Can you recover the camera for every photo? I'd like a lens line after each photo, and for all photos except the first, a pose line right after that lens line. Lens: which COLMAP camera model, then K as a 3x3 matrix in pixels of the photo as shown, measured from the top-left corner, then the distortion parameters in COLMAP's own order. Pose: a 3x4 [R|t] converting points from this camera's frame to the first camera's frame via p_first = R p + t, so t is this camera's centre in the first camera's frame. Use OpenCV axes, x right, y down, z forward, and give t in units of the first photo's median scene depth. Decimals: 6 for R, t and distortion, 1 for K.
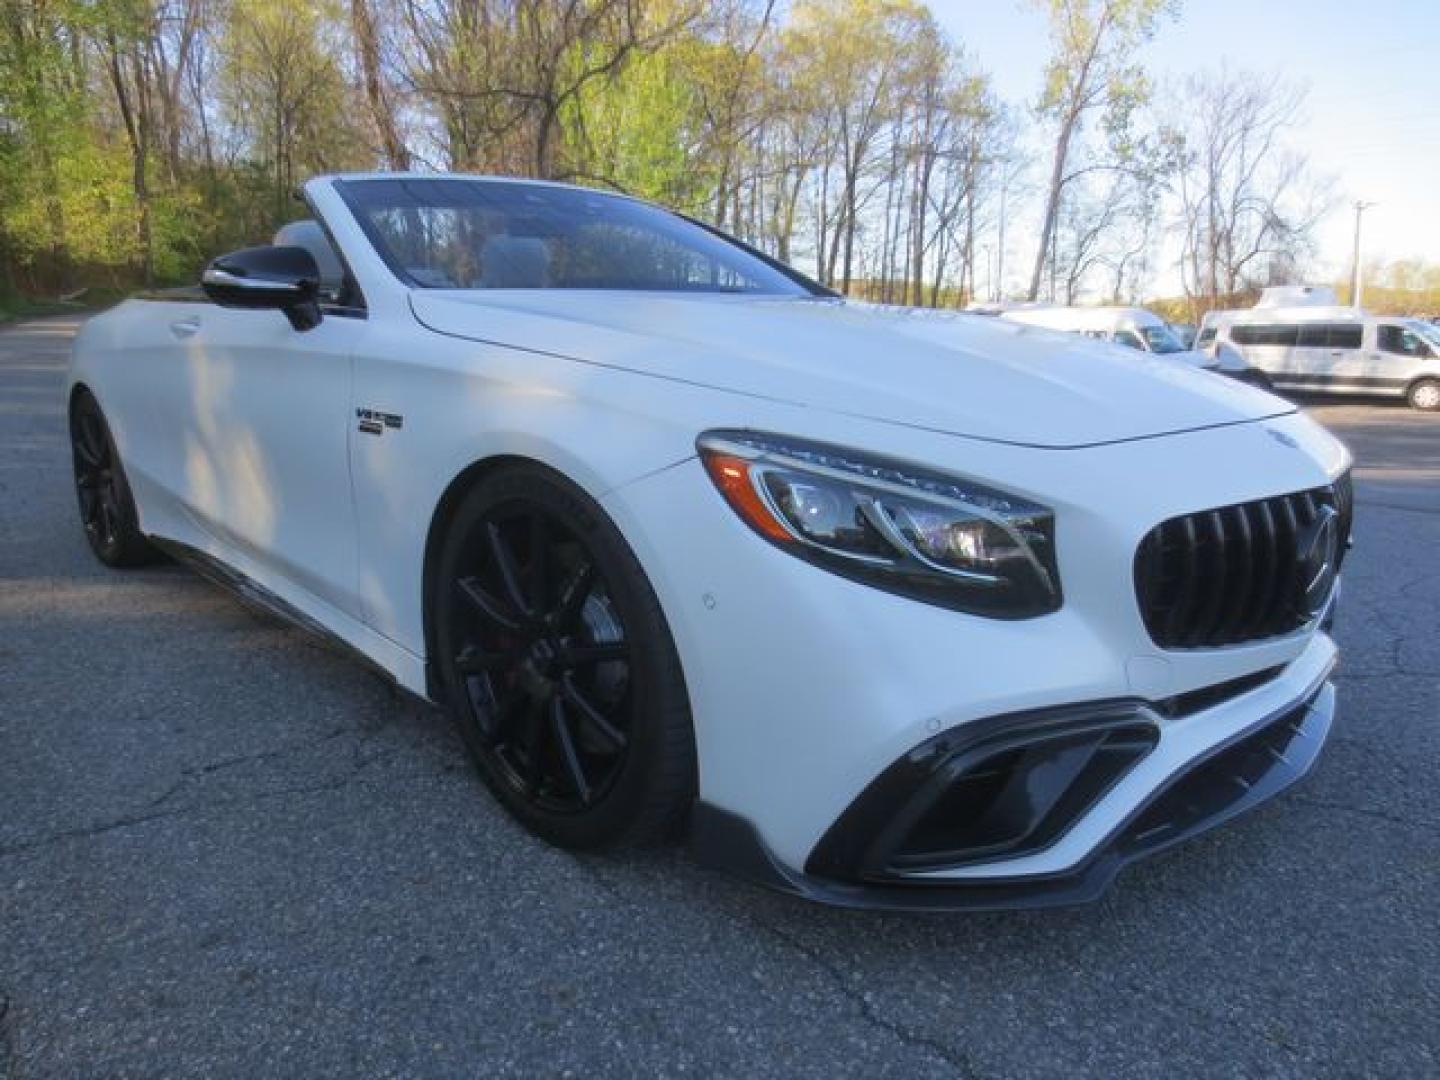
lens RADIAL K [[1044.7, 0, 690.7], [0, 1044.7, 546.7], [0, 0, 1]] dist [-0.042427, 0.016678]
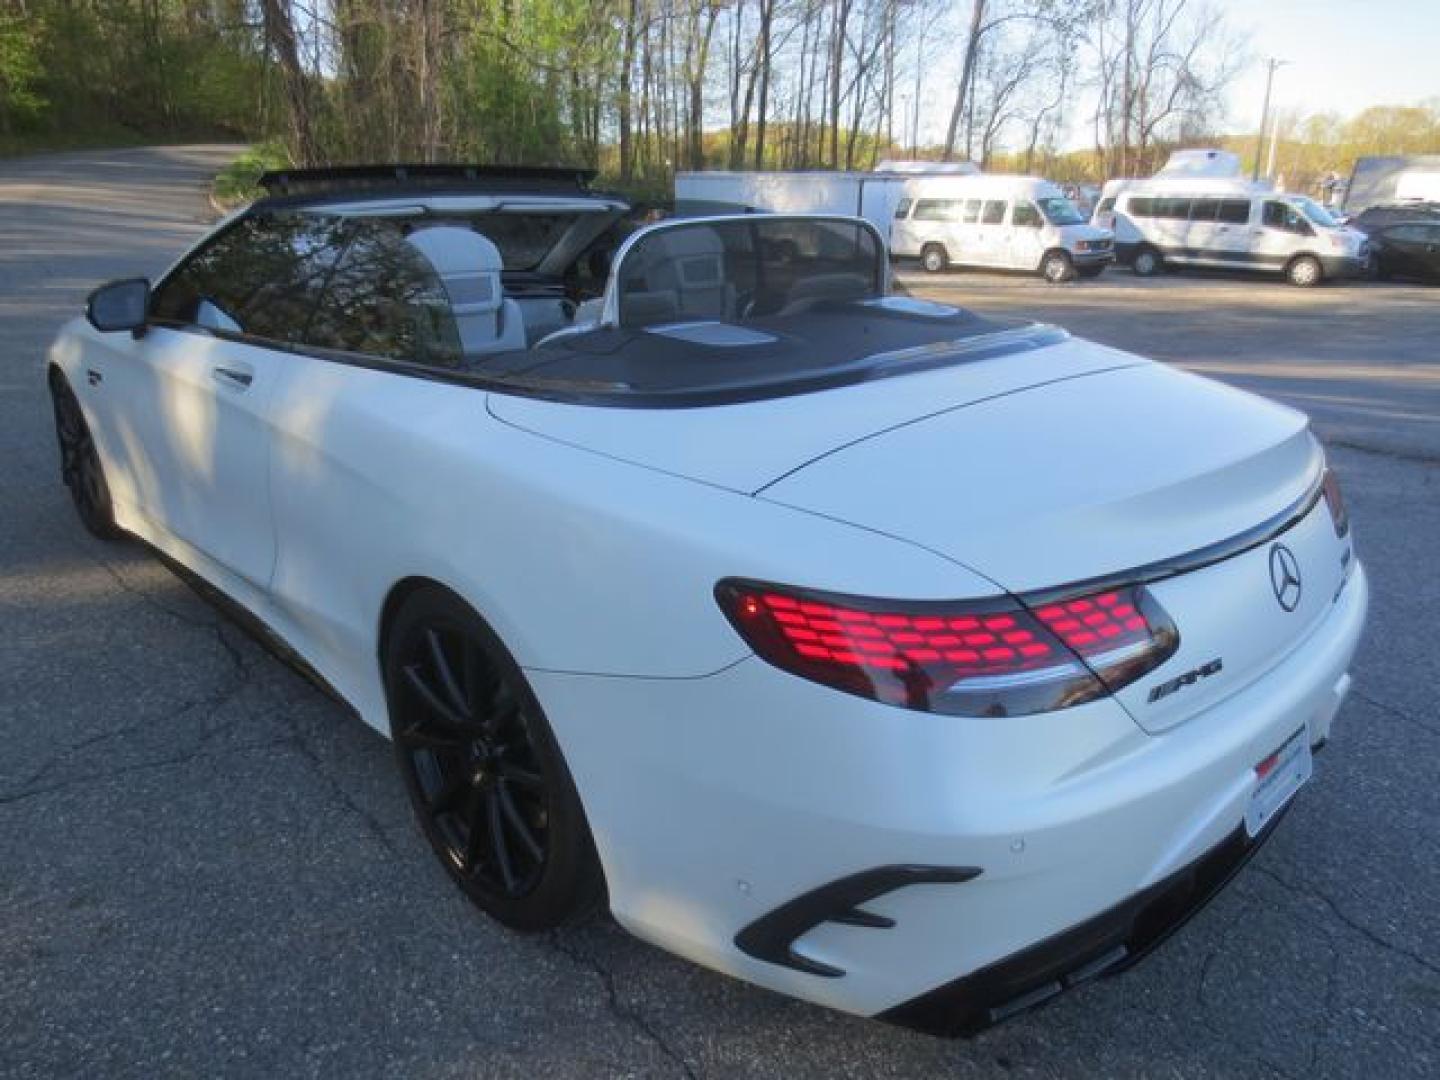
lens RADIAL K [[1044.7, 0, 697.4], [0, 1044.7, 580.2], [0, 0, 1]] dist [-0.042427, 0.016678]
pose [[0.996919, -0.020137, 0.075804, 0.154953], [0.006959, 0.985377, 0.170247, -0.159934], [-0.078123, -0.169195, 0.982481, -0.190010]]
